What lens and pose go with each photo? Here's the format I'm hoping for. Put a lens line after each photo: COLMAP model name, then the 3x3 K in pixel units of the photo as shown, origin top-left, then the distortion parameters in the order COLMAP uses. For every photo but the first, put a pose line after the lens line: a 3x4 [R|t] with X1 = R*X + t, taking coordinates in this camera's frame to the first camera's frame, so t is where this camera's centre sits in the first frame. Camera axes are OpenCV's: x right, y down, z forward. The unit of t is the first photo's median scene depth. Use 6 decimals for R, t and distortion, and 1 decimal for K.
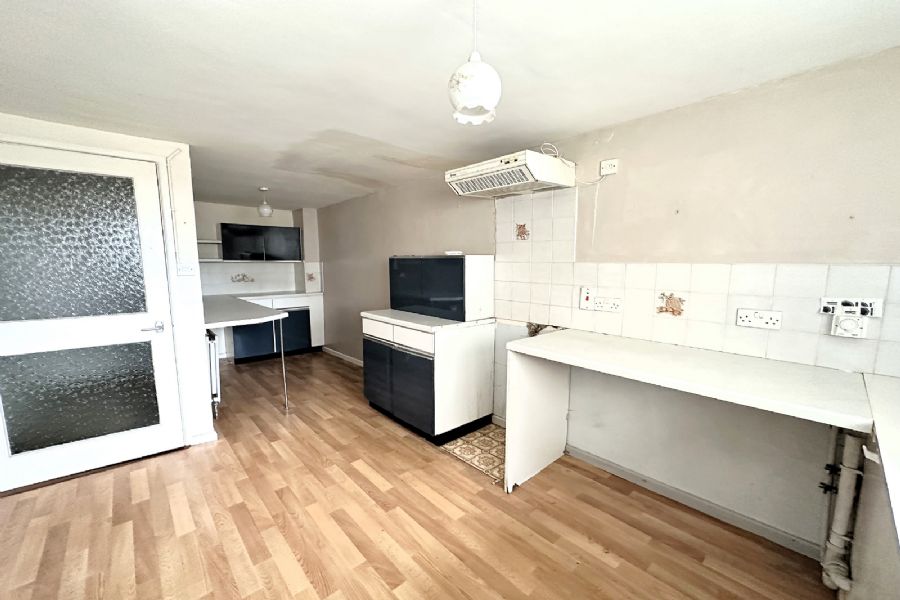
lens RADIAL K [[364.0, 0, 451.2], [0, 364.0, 303.5], [0, 0, 1]] dist [-0.002358, -0.000533]
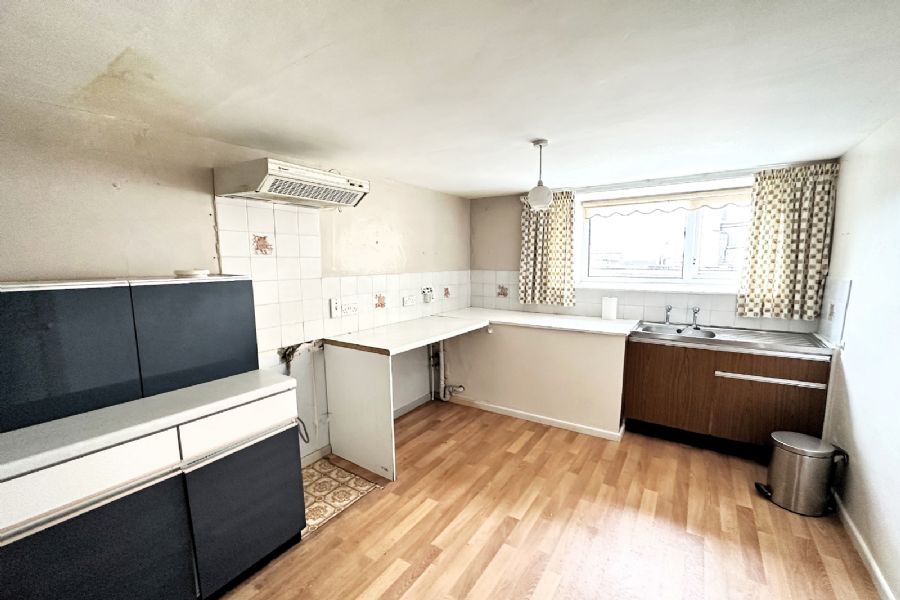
lens RADIAL K [[364.0, 0, 451.5], [0, 364.0, 304.2], [0, 0, 1]] dist [-0.002358, -0.000533]
pose [[-0.232609, -0.117714, 0.965420, -1.015247], [0.122669, 0.981170, 0.149190, -0.187379], [-0.964803, 0.153130, -0.213790, 1.081107]]
